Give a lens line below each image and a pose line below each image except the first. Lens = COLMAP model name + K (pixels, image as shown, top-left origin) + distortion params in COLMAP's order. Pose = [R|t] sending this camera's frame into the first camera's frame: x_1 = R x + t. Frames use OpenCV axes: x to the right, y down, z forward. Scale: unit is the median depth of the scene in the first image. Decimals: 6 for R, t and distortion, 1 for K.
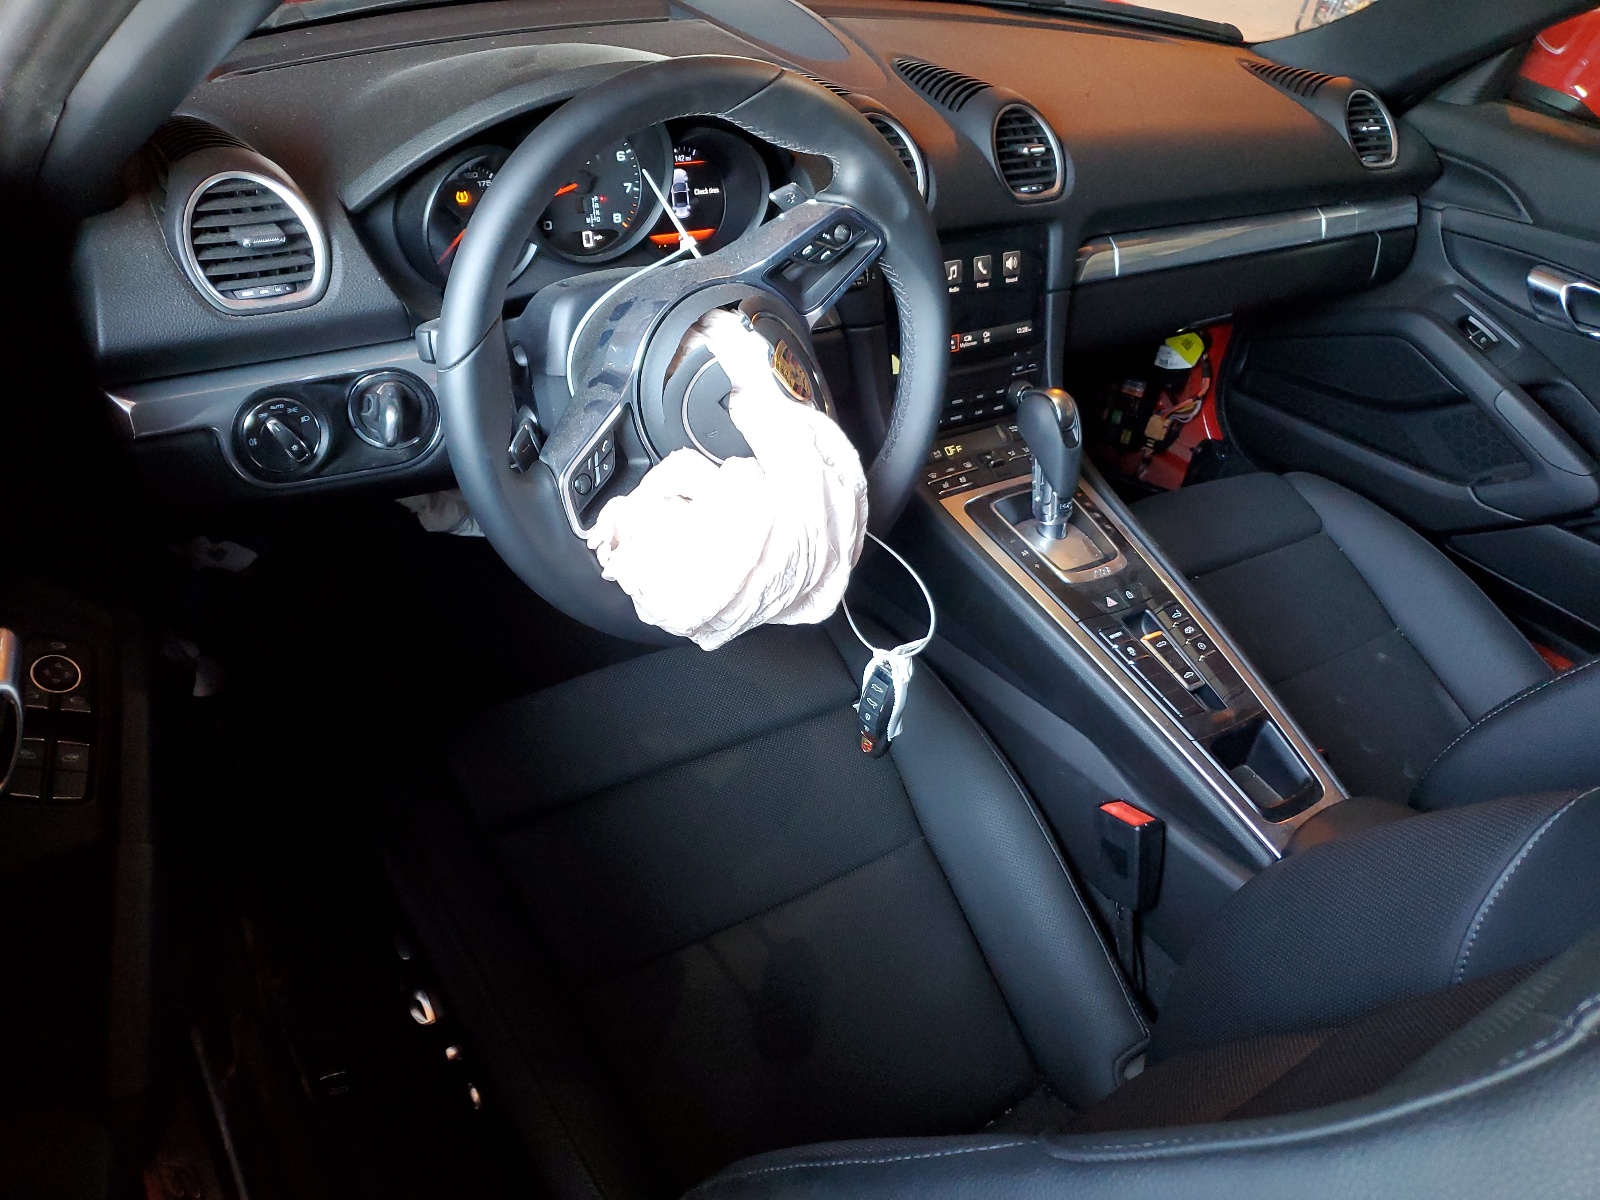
lens RADIAL K [[1351.2, 0, 800.0], [0, 1351.2, 600.0], [0, 0, 1]] dist [0.008640, 0.000174]
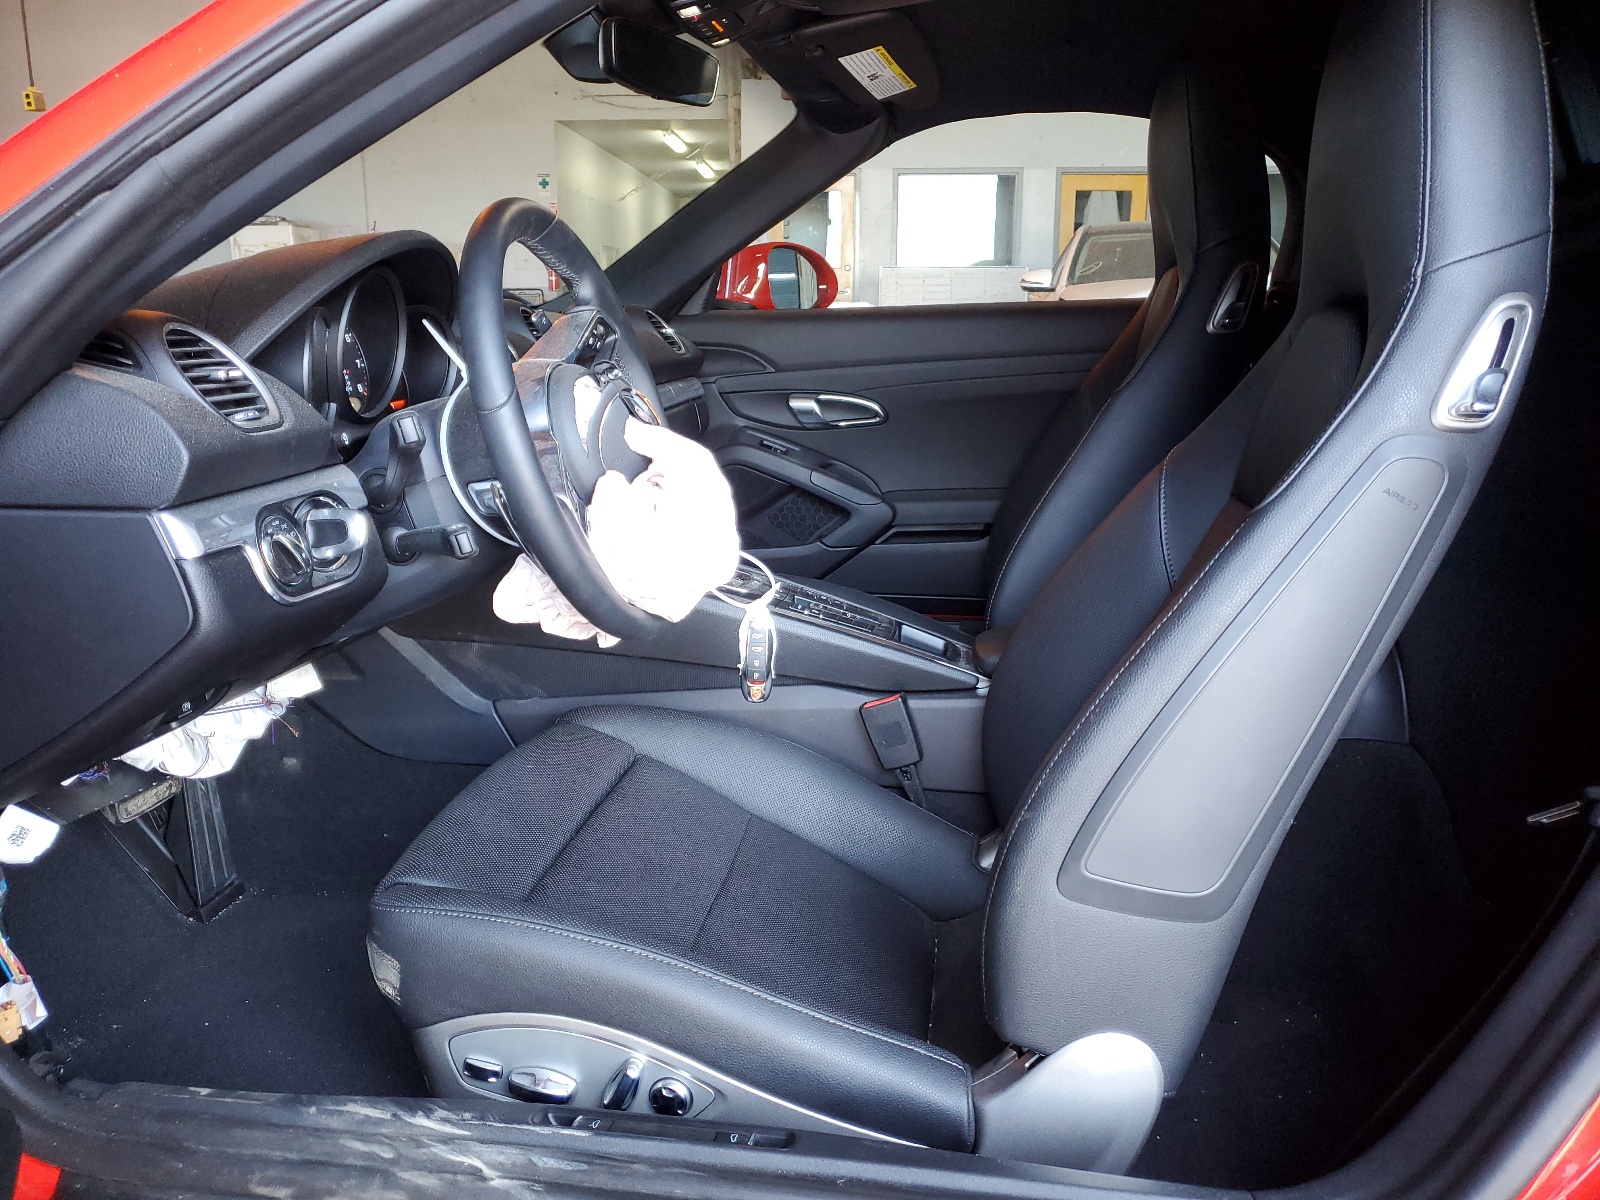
lens RADIAL K [[1351.2, 0, 800.0], [0, 1351.2, 600.0], [0, 0, 1]] dist [0.008640, 0.000174]
pose [[0.659235, -0.247389, 0.710076, -0.760879], [0.467444, 0.874516, -0.129297, 0.202379], [-0.588986, 0.417158, 0.692152, 0.056824]]
